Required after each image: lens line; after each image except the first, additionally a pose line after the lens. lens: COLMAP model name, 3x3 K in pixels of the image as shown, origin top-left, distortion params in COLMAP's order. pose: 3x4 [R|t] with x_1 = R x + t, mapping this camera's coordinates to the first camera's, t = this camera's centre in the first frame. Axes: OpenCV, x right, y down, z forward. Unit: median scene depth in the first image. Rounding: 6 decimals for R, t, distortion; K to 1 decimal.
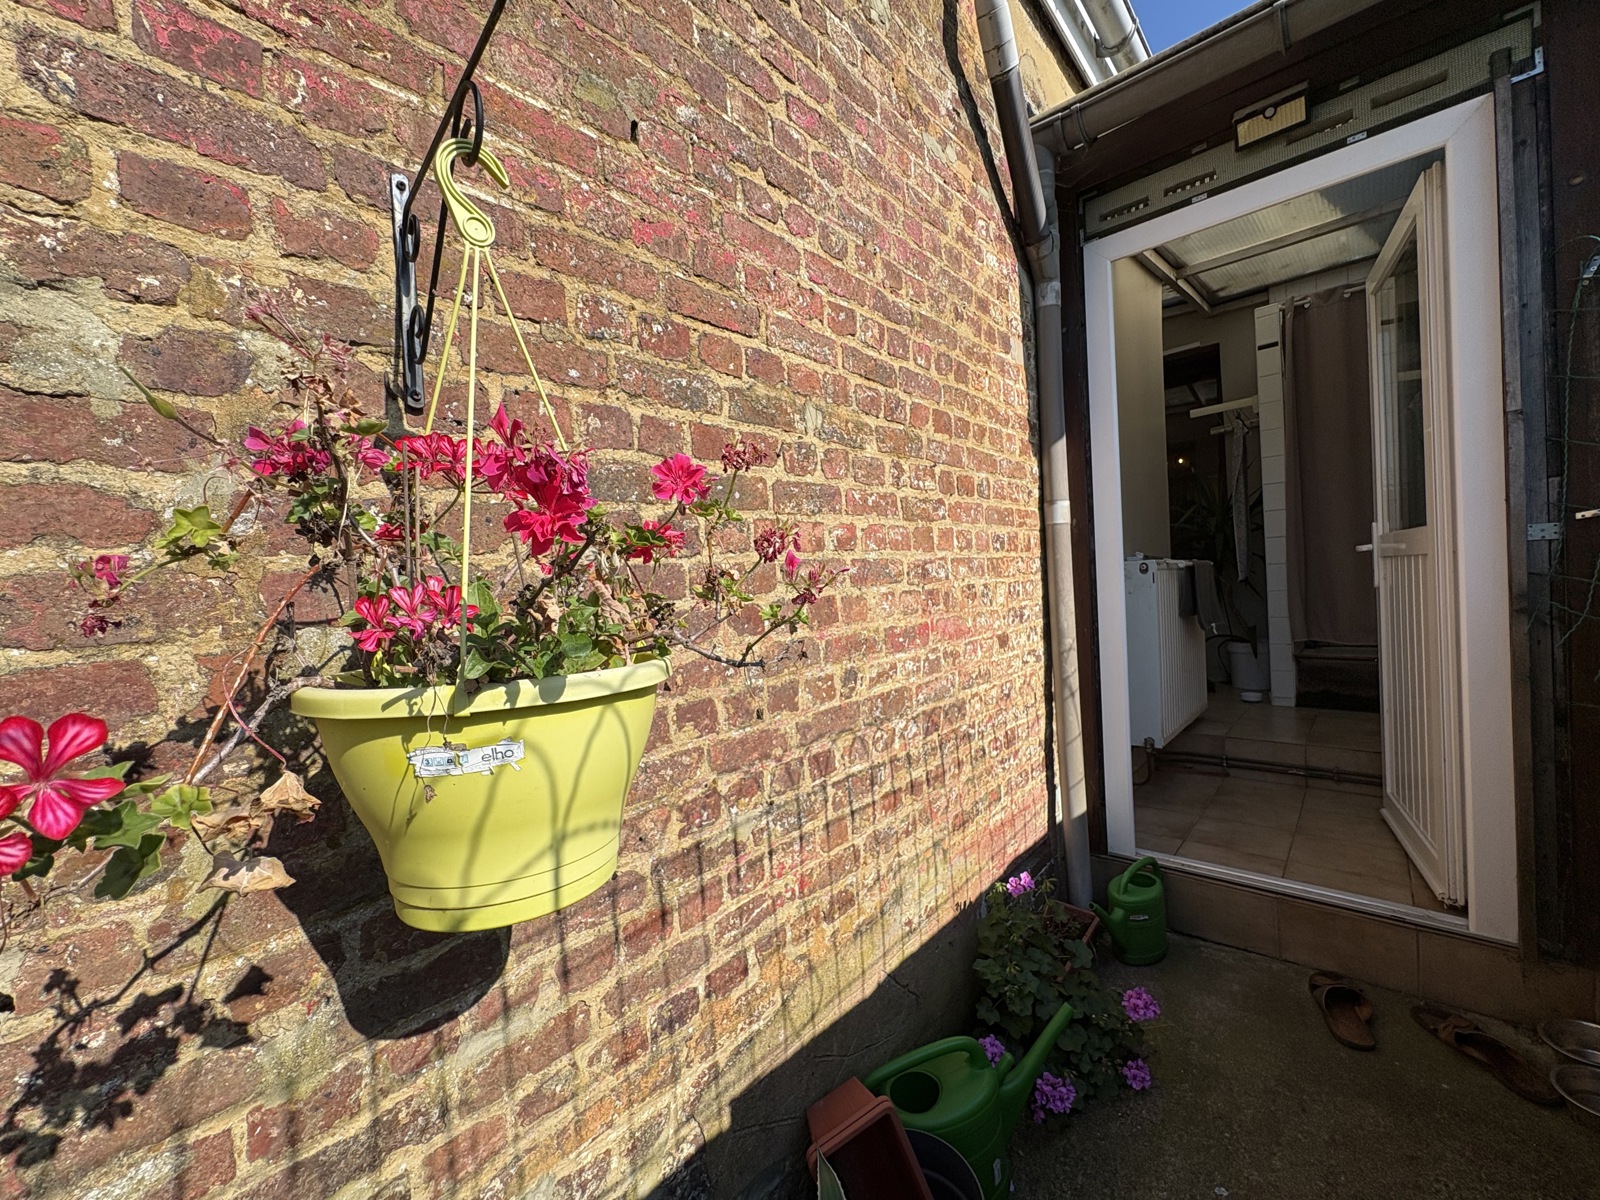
lens RADIAL K [[641.0, 0, 800.0], [0, 641.0, 600.0], [0, 0, 1]] dist [0.001221, 0.000792]
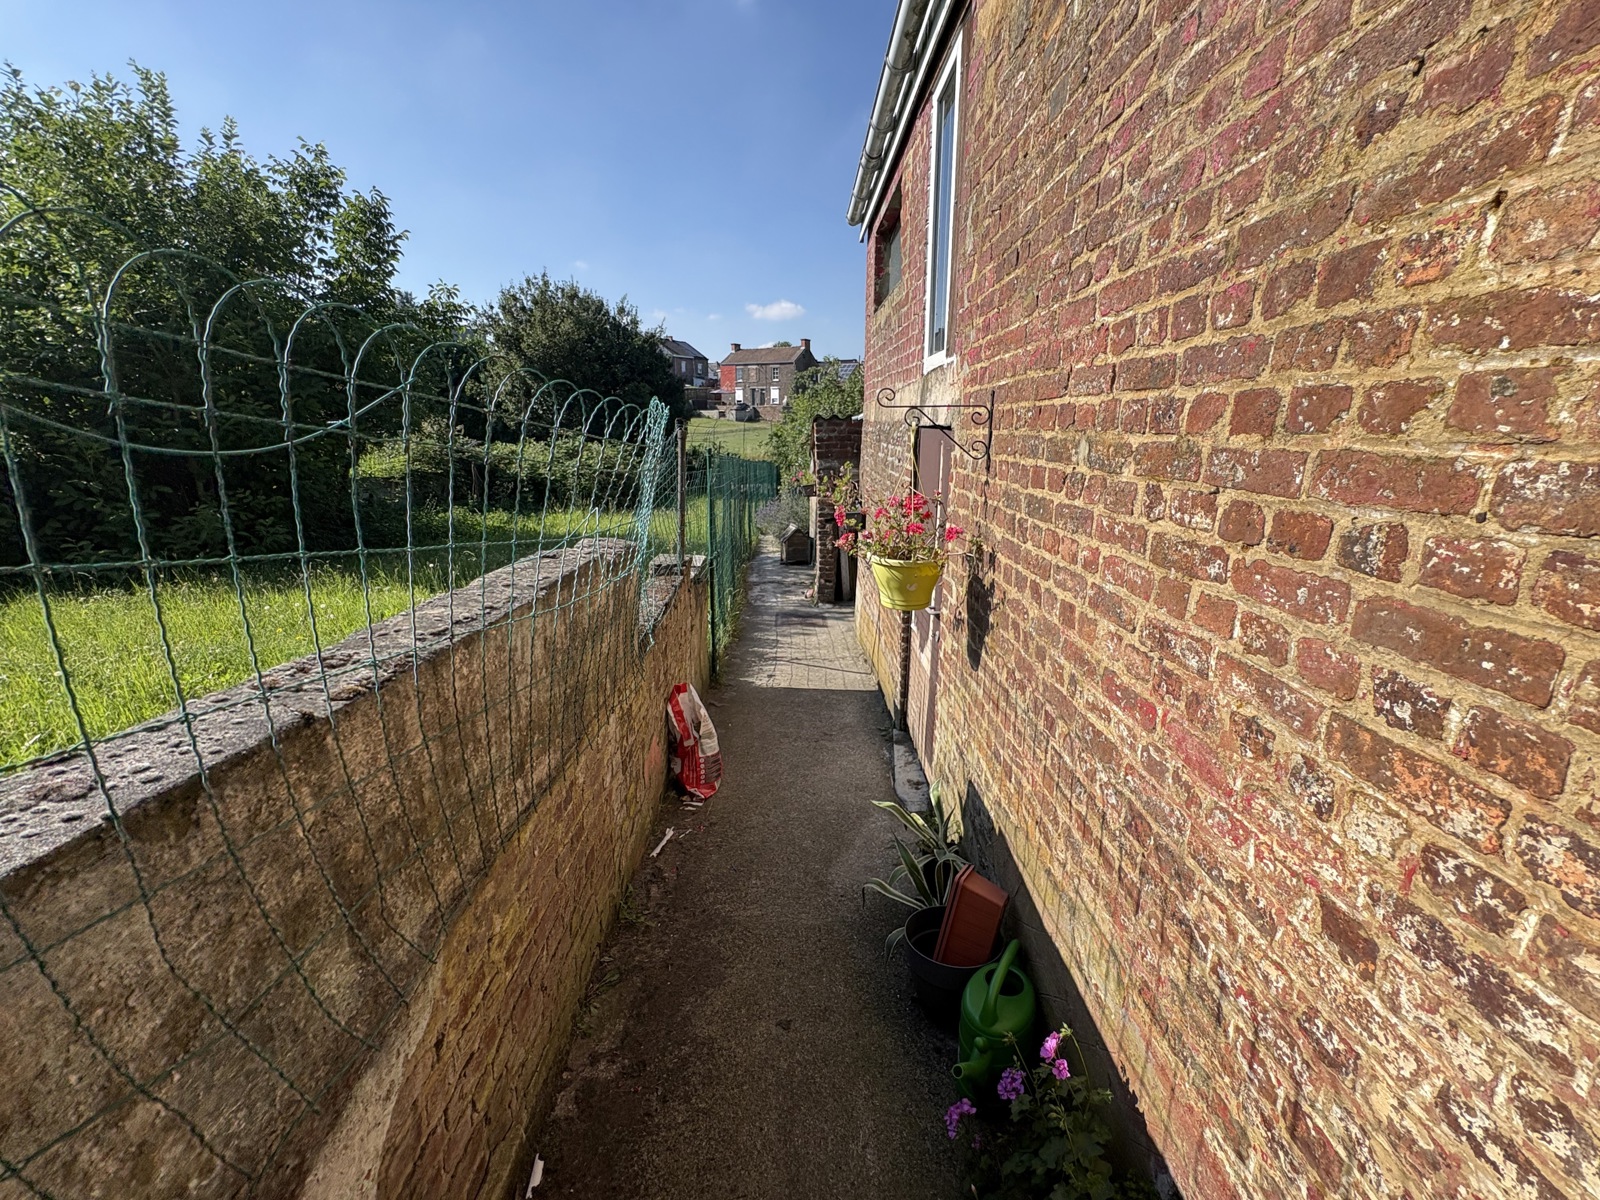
lens RADIAL K [[641.0, 0, 800.0], [0, 641.0, 600.0], [0, 0, 1]] dist [0.001221, 0.000792]
pose [[-0.744074, 0.230428, -0.627101, 0.931563], [0.024398, 0.947384, 0.319167, -0.323948], [0.667651, 0.222184, -0.710546, 1.220884]]
